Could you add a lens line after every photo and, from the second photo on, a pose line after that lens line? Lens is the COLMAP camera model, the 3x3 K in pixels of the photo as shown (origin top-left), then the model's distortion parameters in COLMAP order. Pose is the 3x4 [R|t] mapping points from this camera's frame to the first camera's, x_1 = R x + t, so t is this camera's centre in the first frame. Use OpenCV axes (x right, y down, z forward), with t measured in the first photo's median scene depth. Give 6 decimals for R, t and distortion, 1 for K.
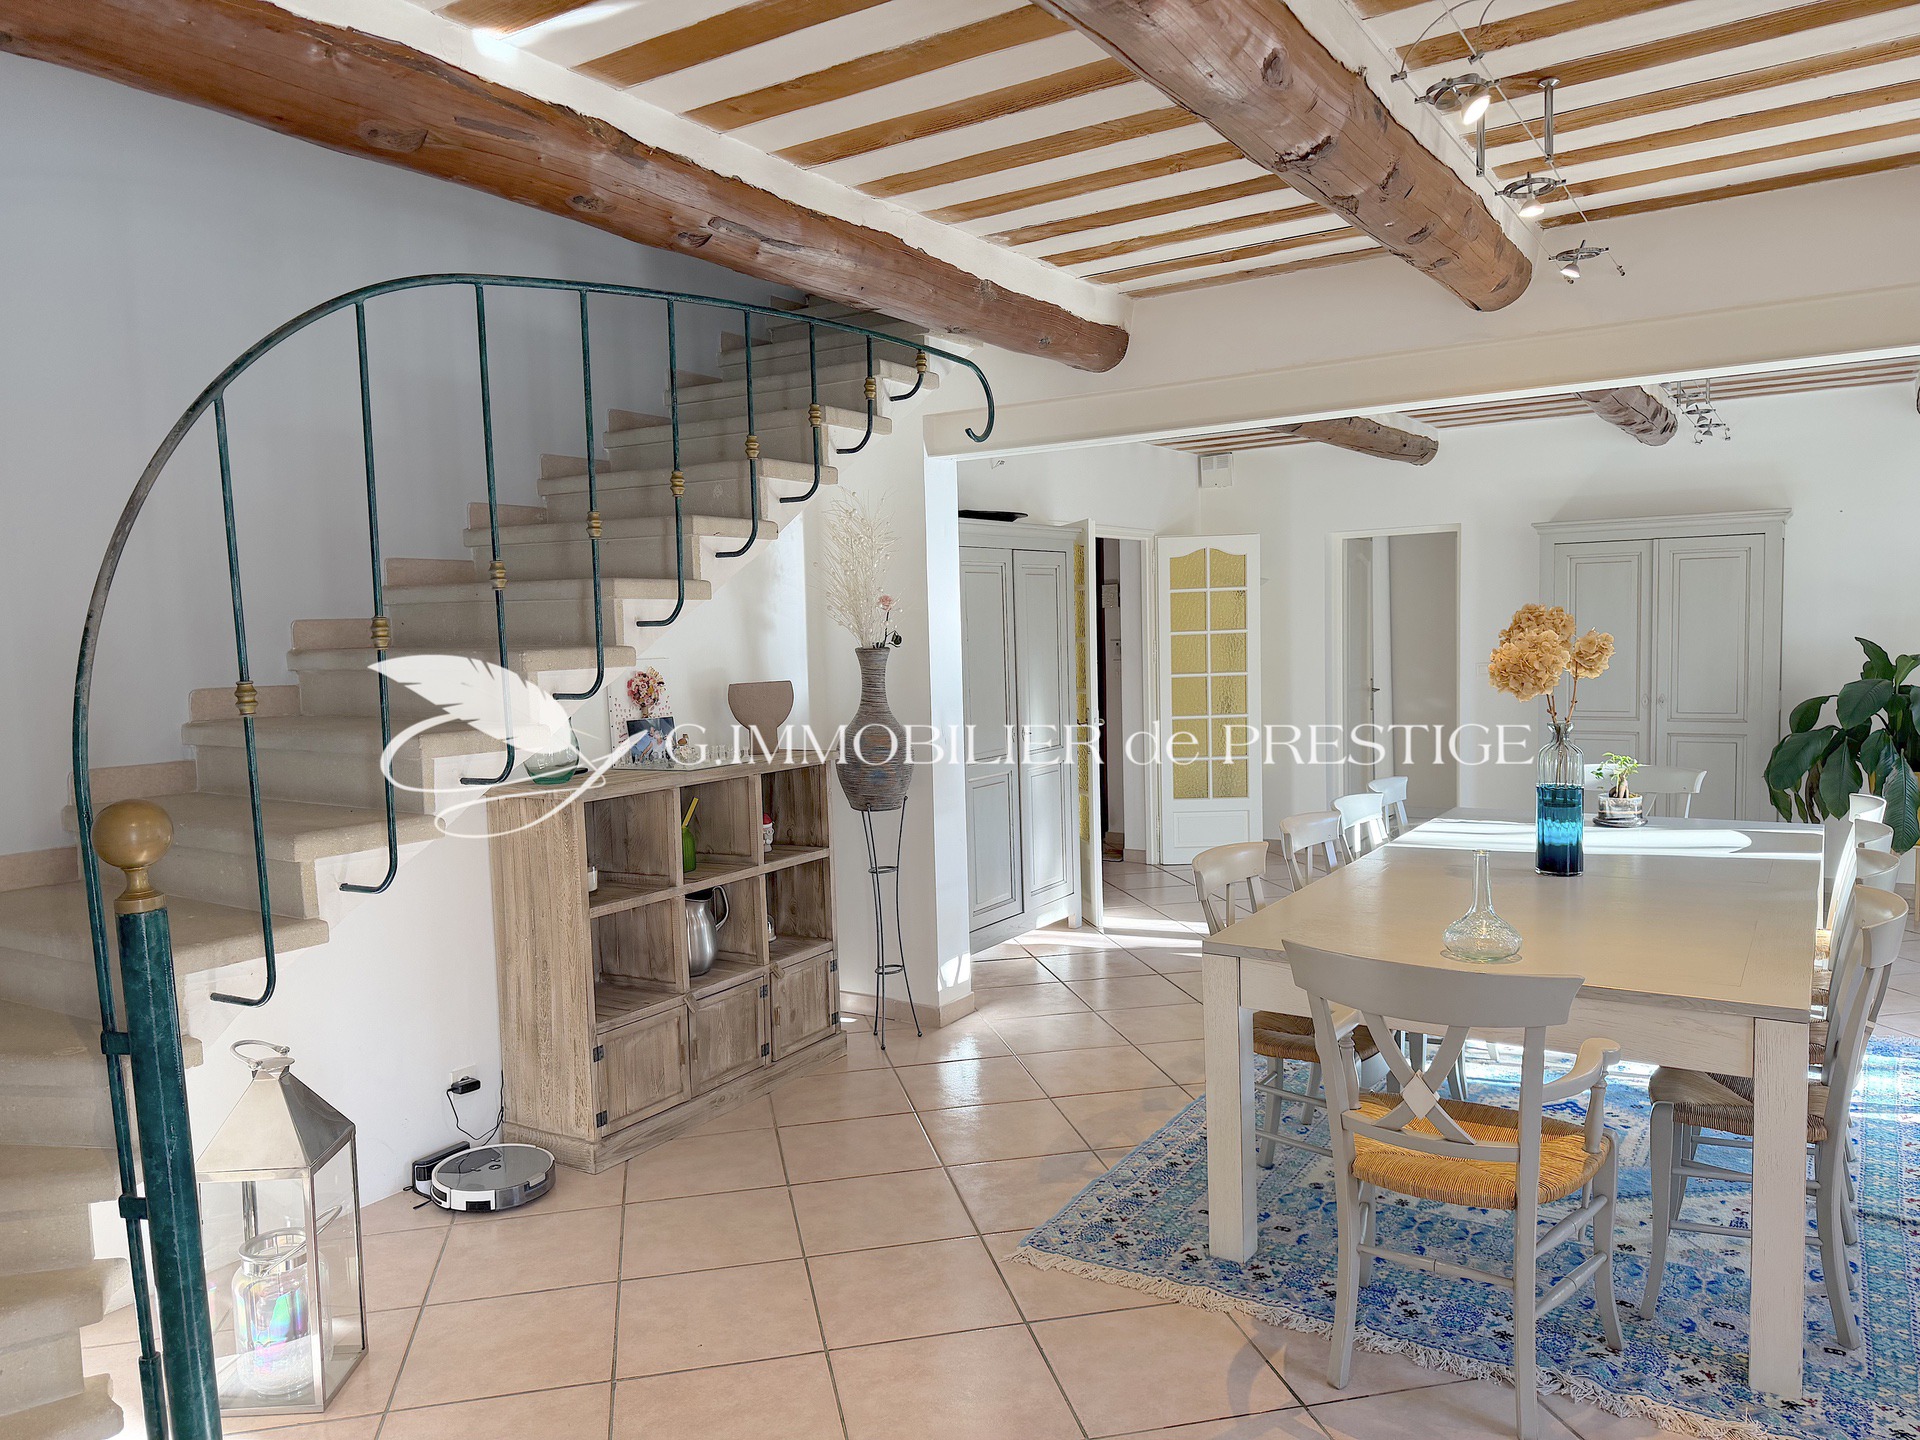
lens RADIAL K [[1355.8, 0, 950.4], [0, 1355.8, 722.4], [0, 0, 1]] dist [0.046017, -0.043235]
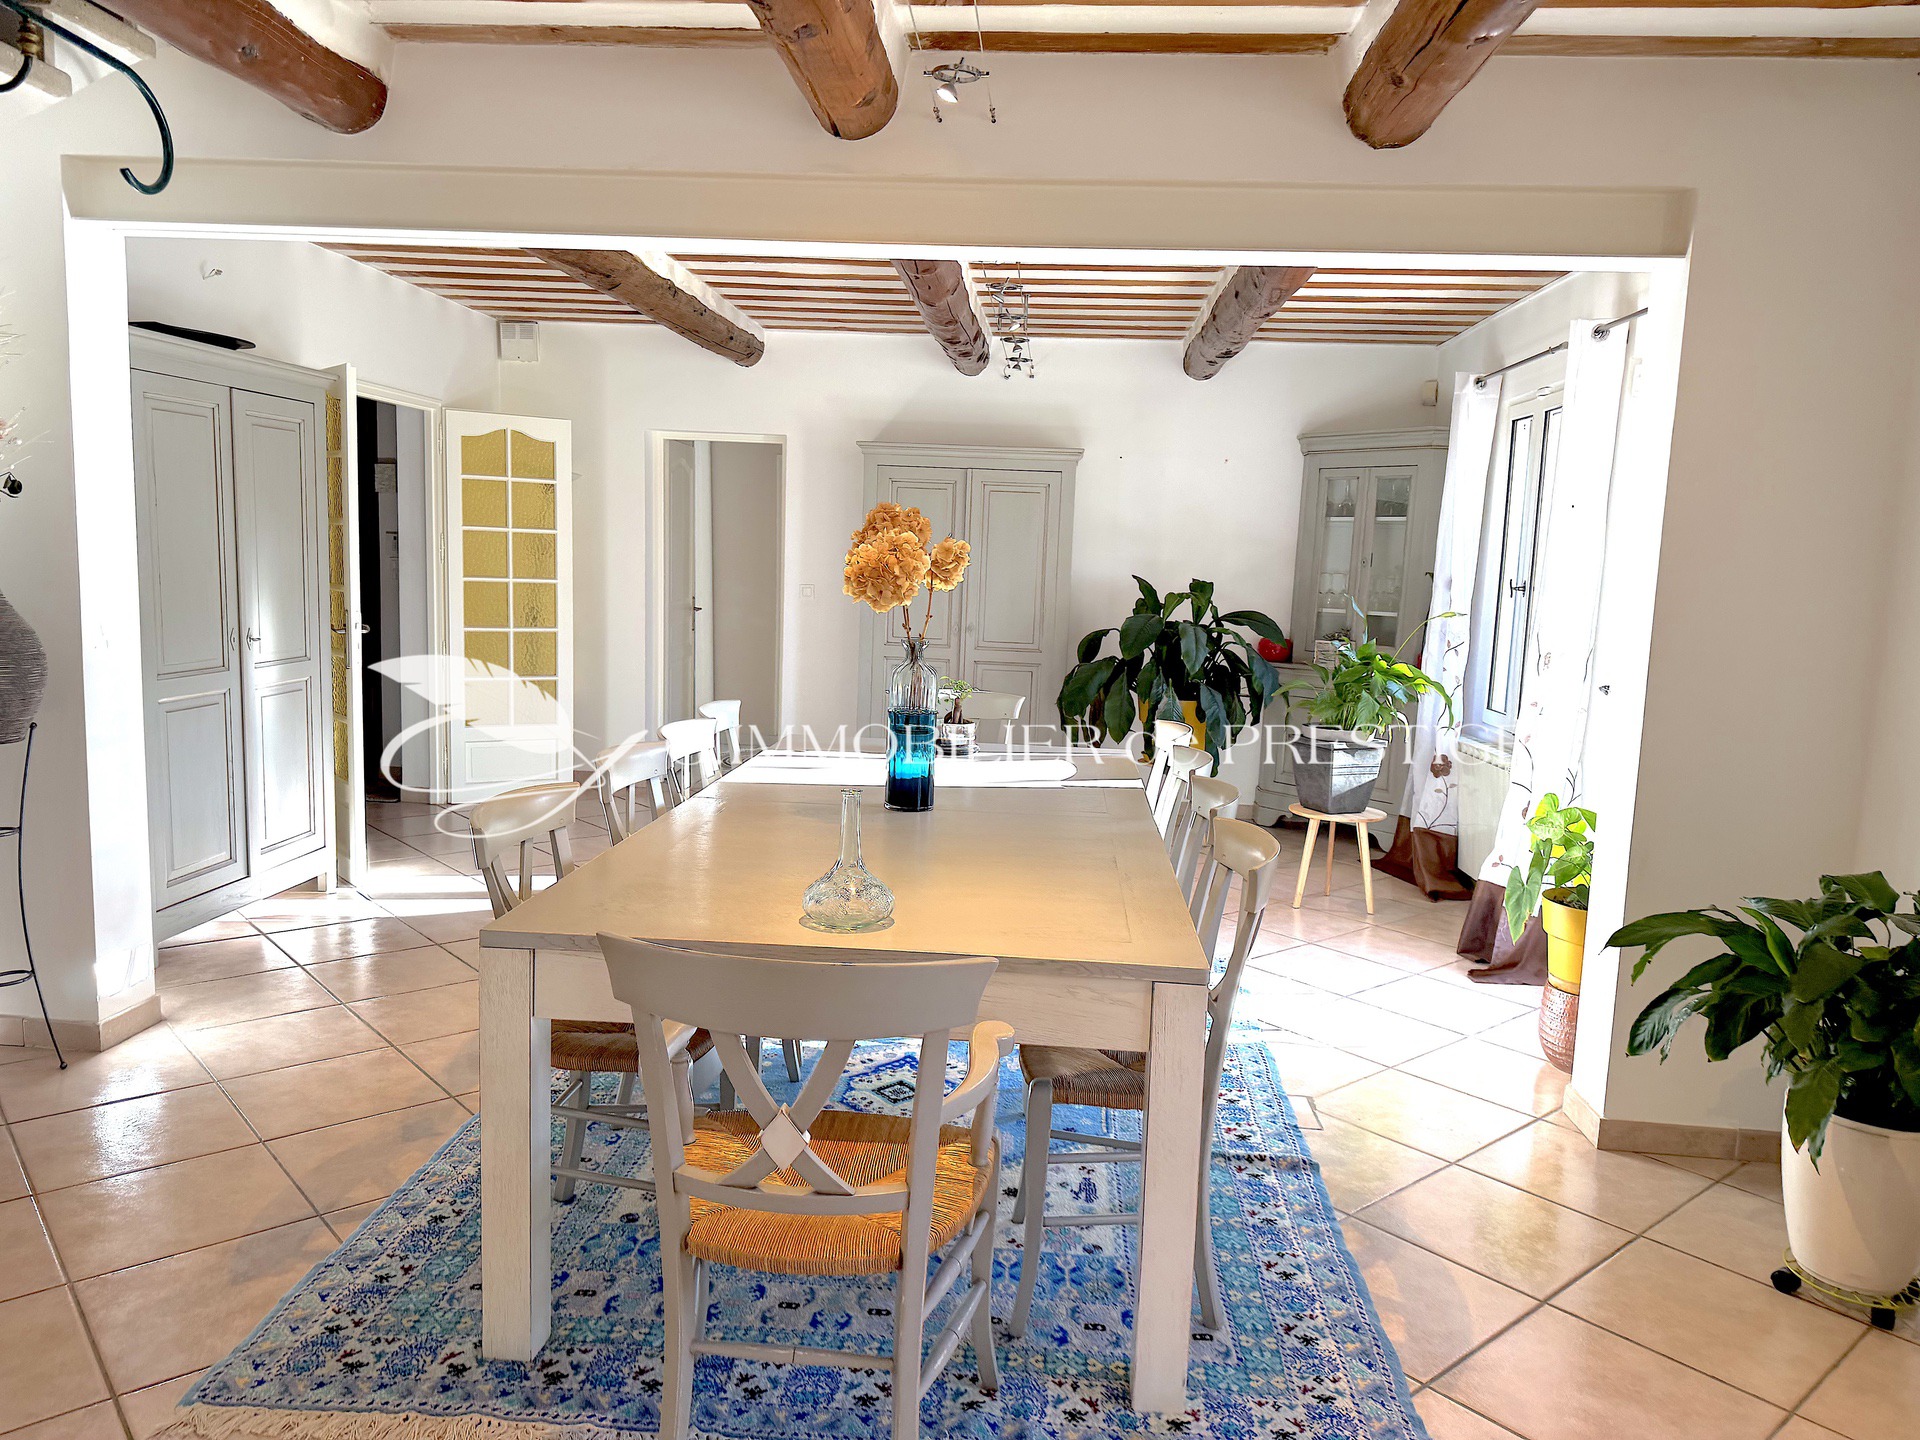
lens RADIAL K [[1355.8, 0, 964.3], [0, 1355.8, 726.5], [0, 0, 1]] dist [0.046017, -0.043235]
pose [[0.874907, -0.001028, 0.484289, 0.050809], [-0.026042, 0.998451, 0.049166, 0.012844], [-0.483590, -0.055627, 0.873525, 0.215953]]
